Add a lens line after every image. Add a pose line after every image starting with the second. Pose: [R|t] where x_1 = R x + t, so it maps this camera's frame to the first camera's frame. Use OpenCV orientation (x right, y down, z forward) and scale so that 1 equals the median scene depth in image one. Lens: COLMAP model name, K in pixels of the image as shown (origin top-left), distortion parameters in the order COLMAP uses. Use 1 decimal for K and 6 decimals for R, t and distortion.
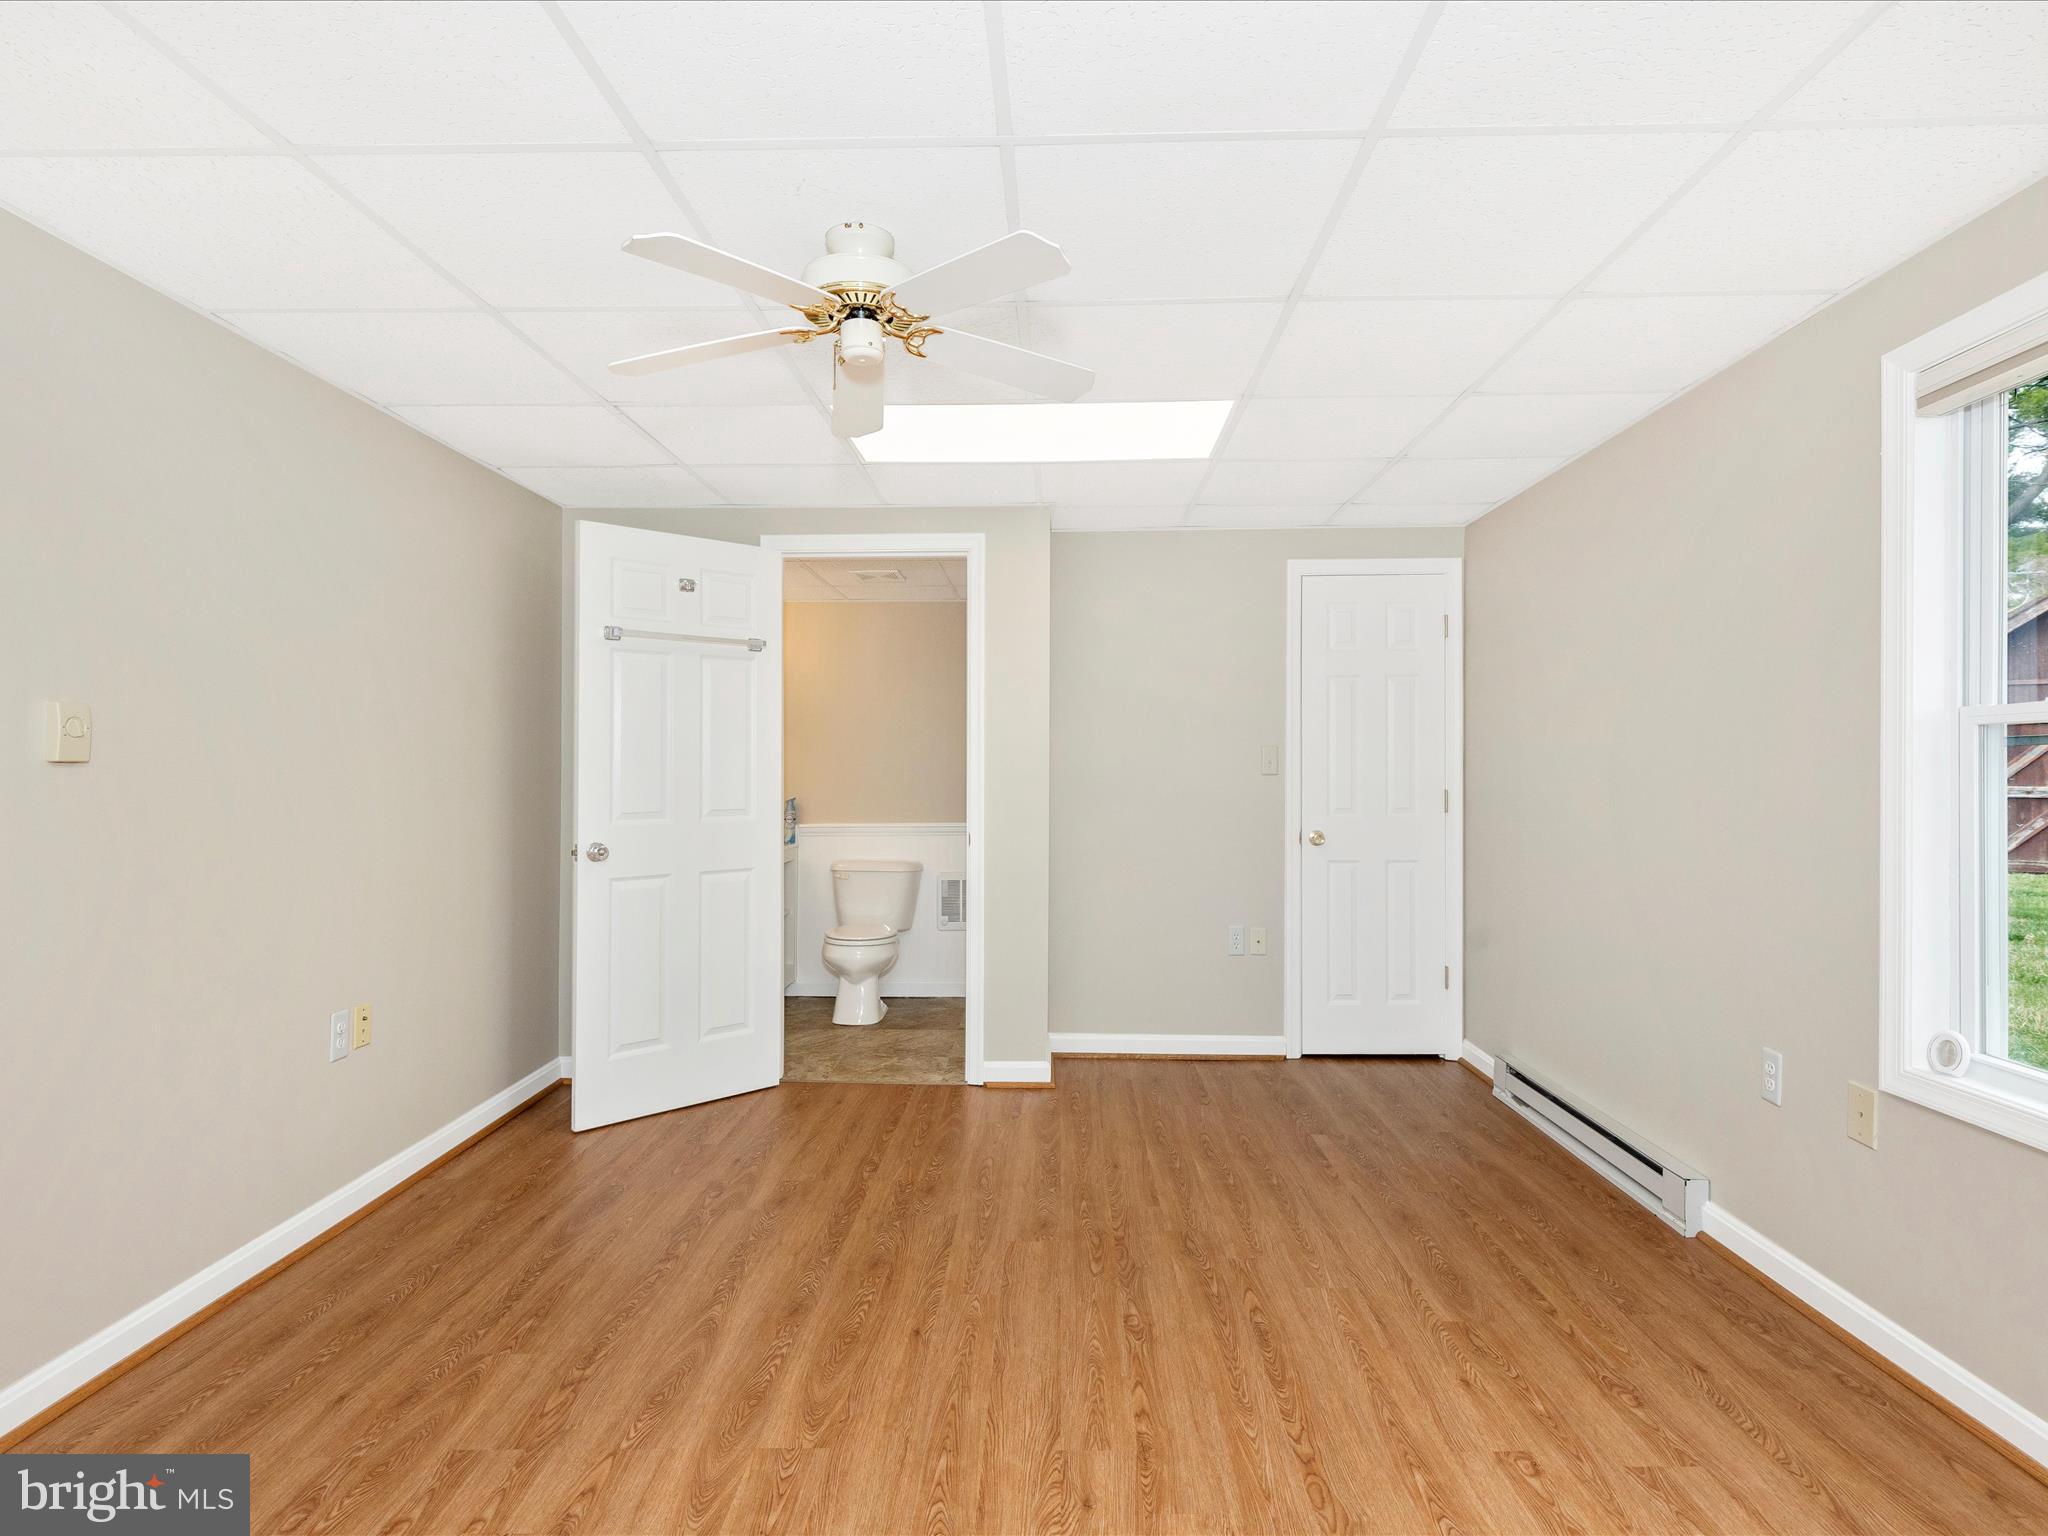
lens RADIAL K [[1066.1, 0, 1041.5], [0, 1066.1, 761.1], [0, 0, 1]] dist [0.015750, -0.002019]
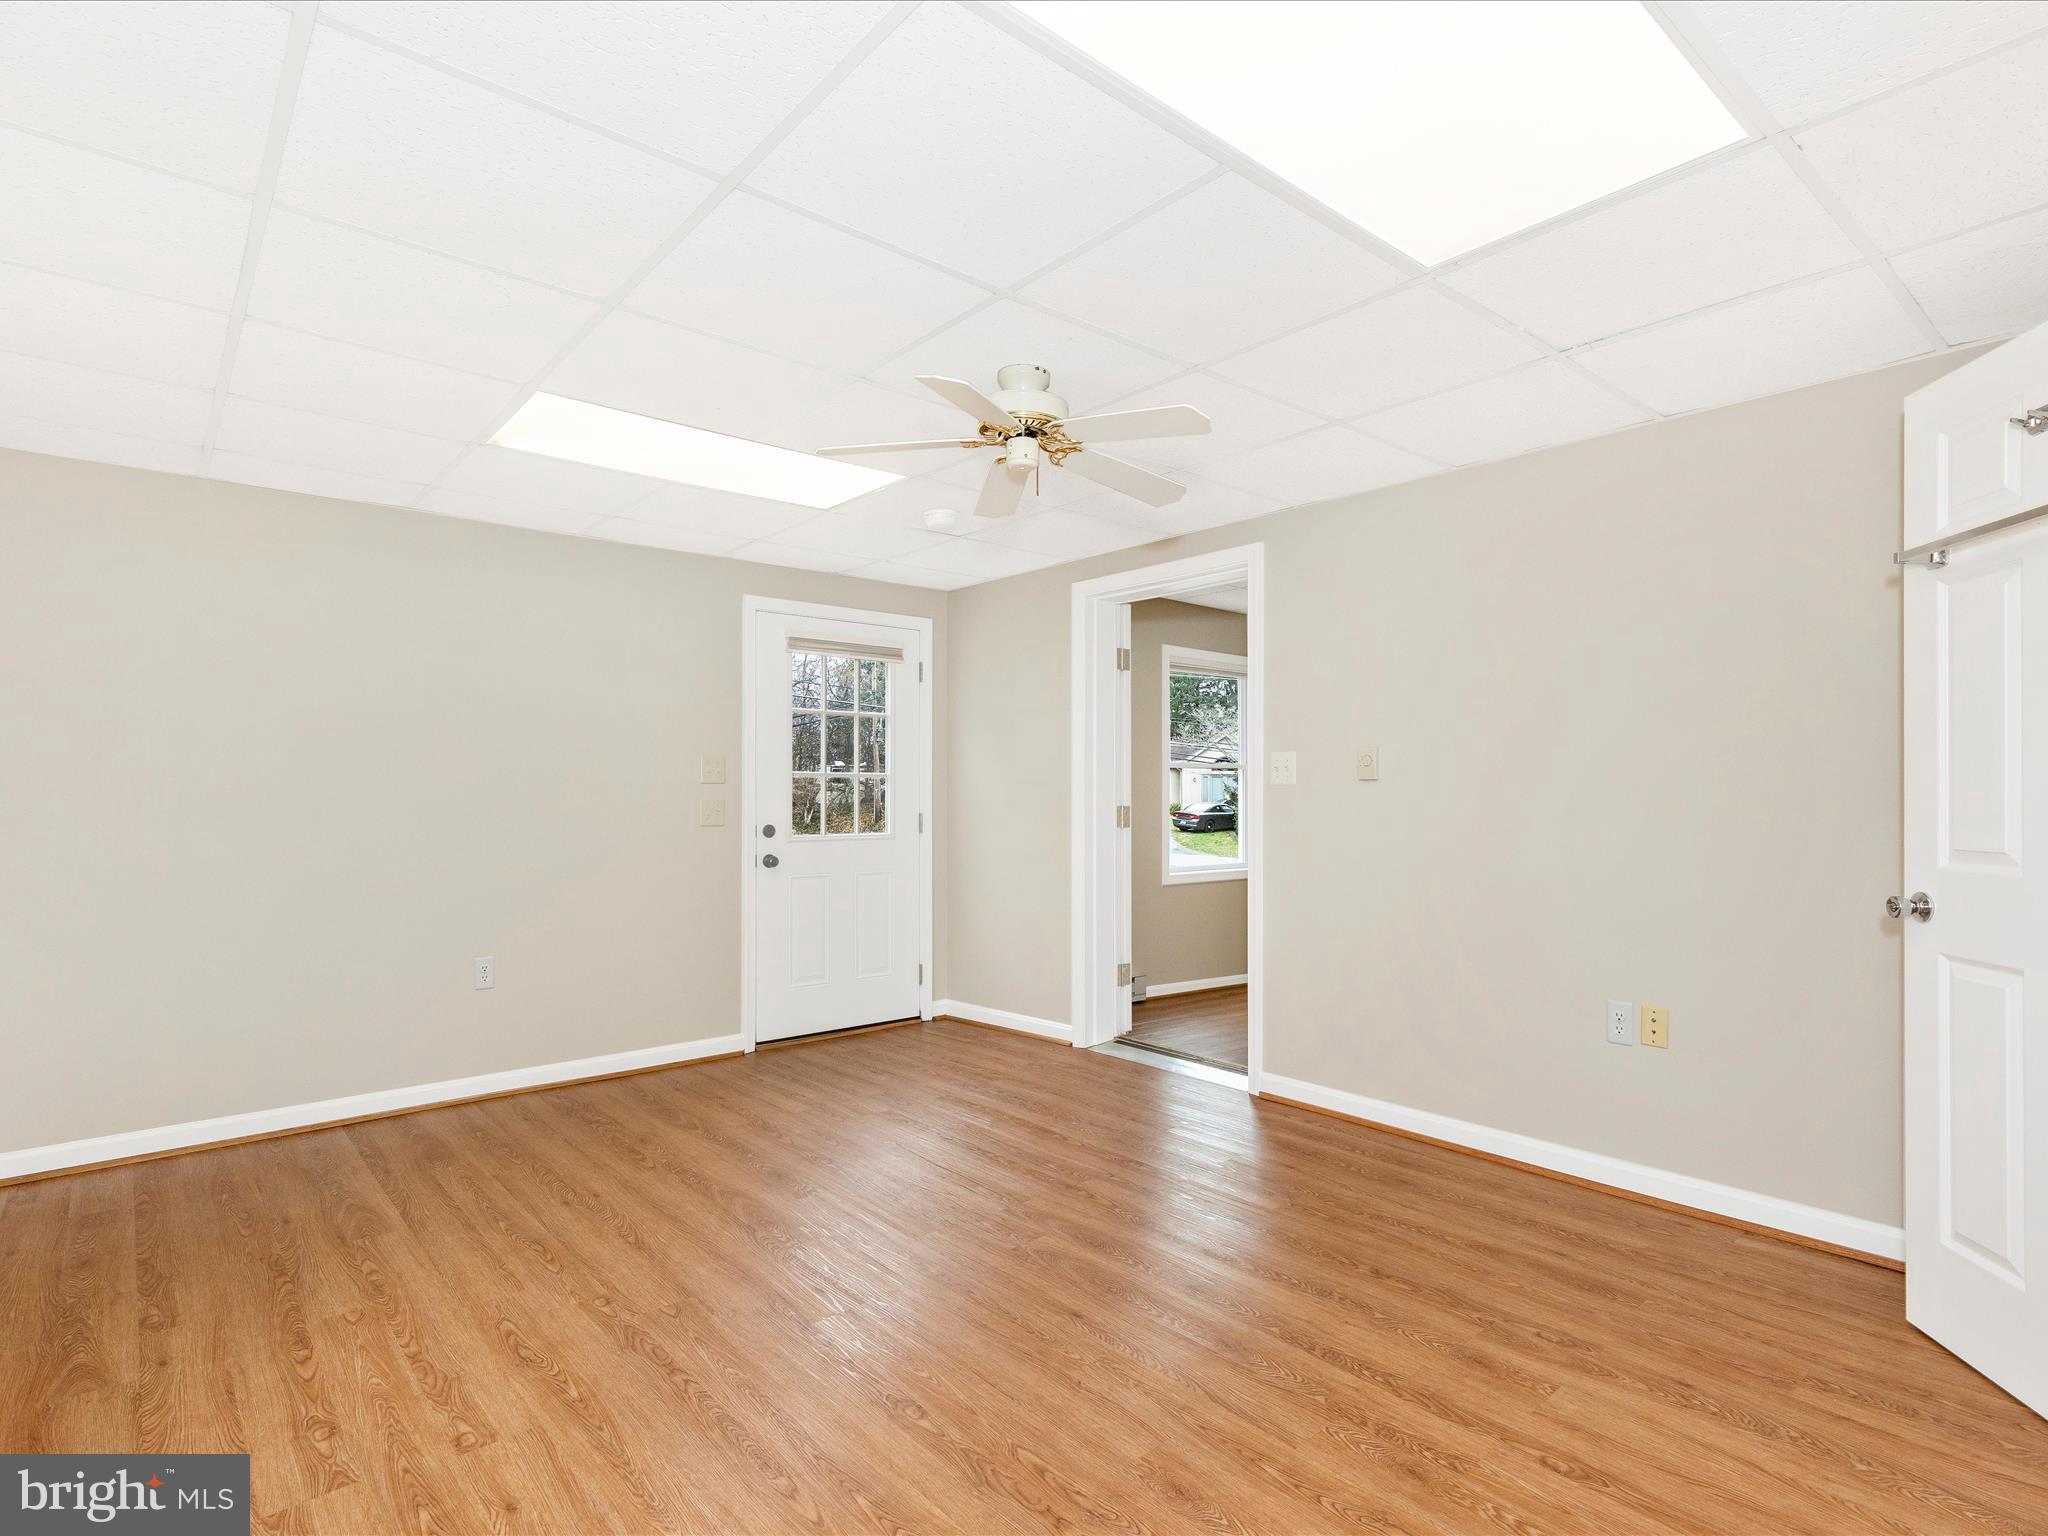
lens RADIAL K [[1066.1, 0, 1041.5], [0, 1066.1, 761.1], [0, 0, 1]] dist [0.015750, -0.002019]
pose [[-0.748096, -0.003316, -0.663582, 0.530912], [0.011910, 0.999759, -0.018424, 0.022456], [0.663483, -0.021686, -0.747877, 1.581251]]
